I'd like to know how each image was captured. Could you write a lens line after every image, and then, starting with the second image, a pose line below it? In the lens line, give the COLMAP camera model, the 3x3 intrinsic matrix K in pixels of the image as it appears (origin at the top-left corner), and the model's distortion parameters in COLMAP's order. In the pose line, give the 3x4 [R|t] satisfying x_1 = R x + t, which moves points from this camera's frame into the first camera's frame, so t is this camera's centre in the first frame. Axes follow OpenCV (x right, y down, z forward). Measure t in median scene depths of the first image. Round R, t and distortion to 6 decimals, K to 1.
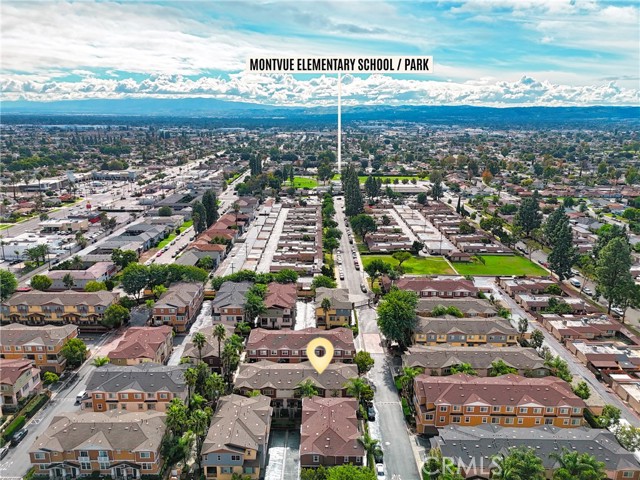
lens RADIAL K [[467.0, 0, 320.0], [0, 467.0, 240.0], [0, 0, 1]] dist [0.092827, -0.105061]
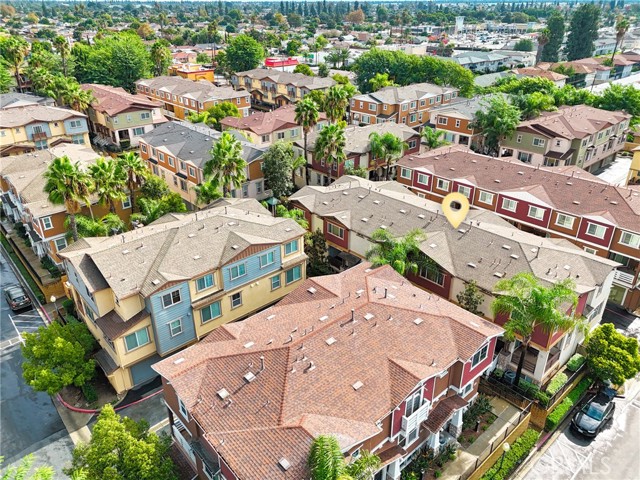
lens RADIAL K [[467.0, 0, 320.0], [0, 467.0, 240.0], [0, 0, 1]] dist [0.092827, -0.105061]
pose [[0.666883, 0.326414, -0.669867, 0.117193], [-0.185402, 0.943367, 0.275110, 0.156592], [0.721730, -0.059272, 0.689633, 0.502767]]
